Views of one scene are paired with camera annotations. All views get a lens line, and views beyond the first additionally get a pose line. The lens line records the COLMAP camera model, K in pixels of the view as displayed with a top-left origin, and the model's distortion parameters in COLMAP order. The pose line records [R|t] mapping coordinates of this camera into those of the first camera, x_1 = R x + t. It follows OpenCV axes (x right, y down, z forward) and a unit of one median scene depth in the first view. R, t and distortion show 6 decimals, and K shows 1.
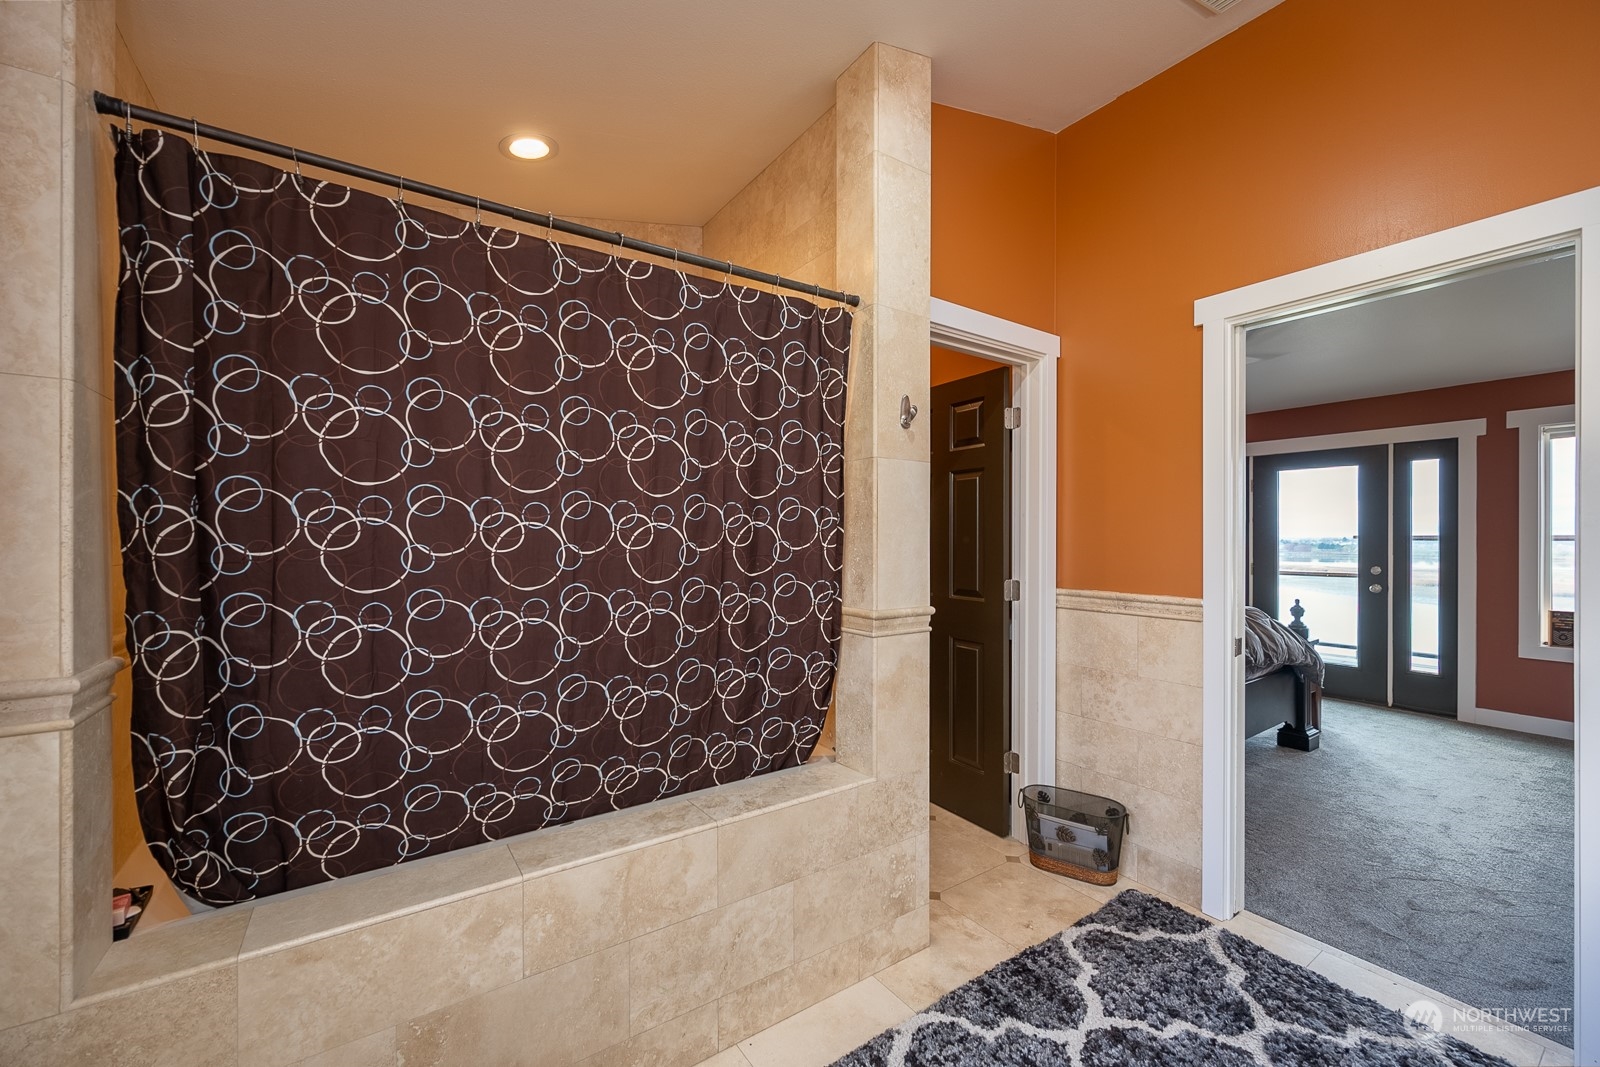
lens RADIAL K [[636.0, 0, 829.1], [0, 636.0, 540.4], [0, 0, 1]] dist [0.000217, 0.000155]
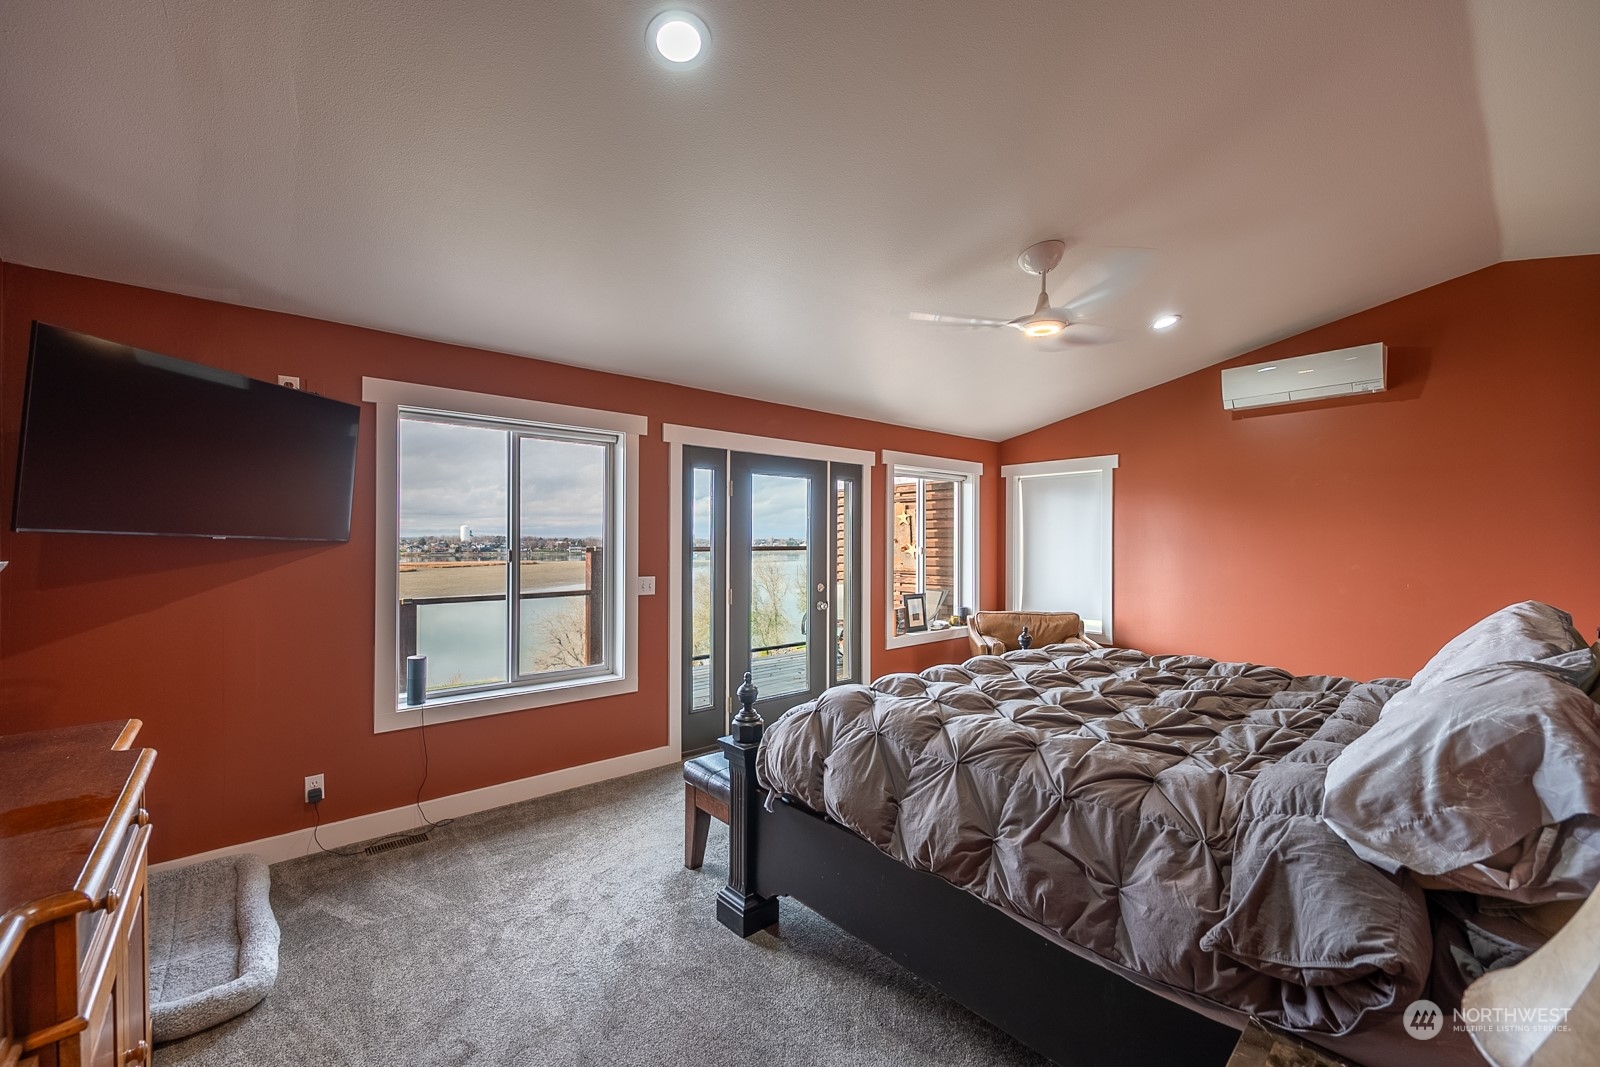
lens RADIAL K [[636.9, 0, 776.8], [0, 636.9, 538.0], [0, 0, 1]] dist [0.000490, -0.000012]
pose [[-0.065836, -0.000616, 0.997830, -0.272353], [-0.002146, 0.999998, 0.000476, -0.067427], [-0.997828, -0.002110, -0.065837, 2.592454]]
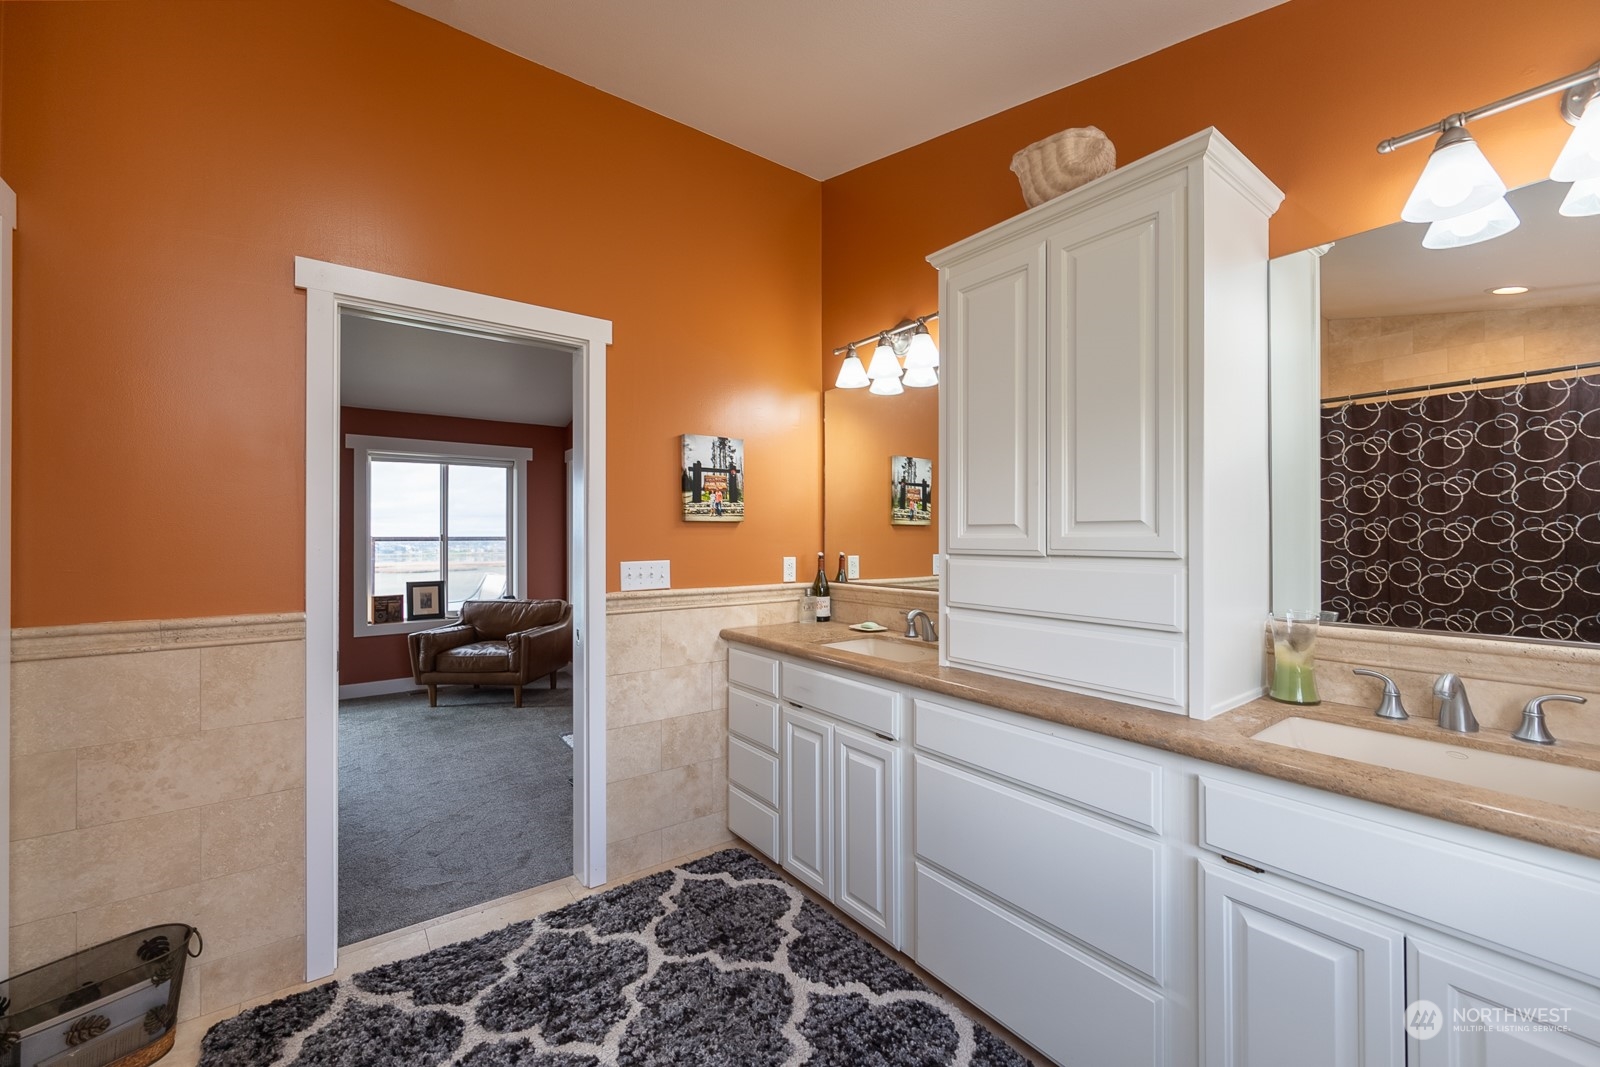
lens RADIAL K [[636.9, 0, 776.8], [0, 636.9, 538.0], [0, 0, 1]] dist [0.000490, -0.000012]
pose [[0.006990, -0.000902, 0.999975, -0.255976], [0.007336, 0.999973, 0.000851, -0.002243], [-0.999949, 0.007330, 0.006996, 0.367030]]
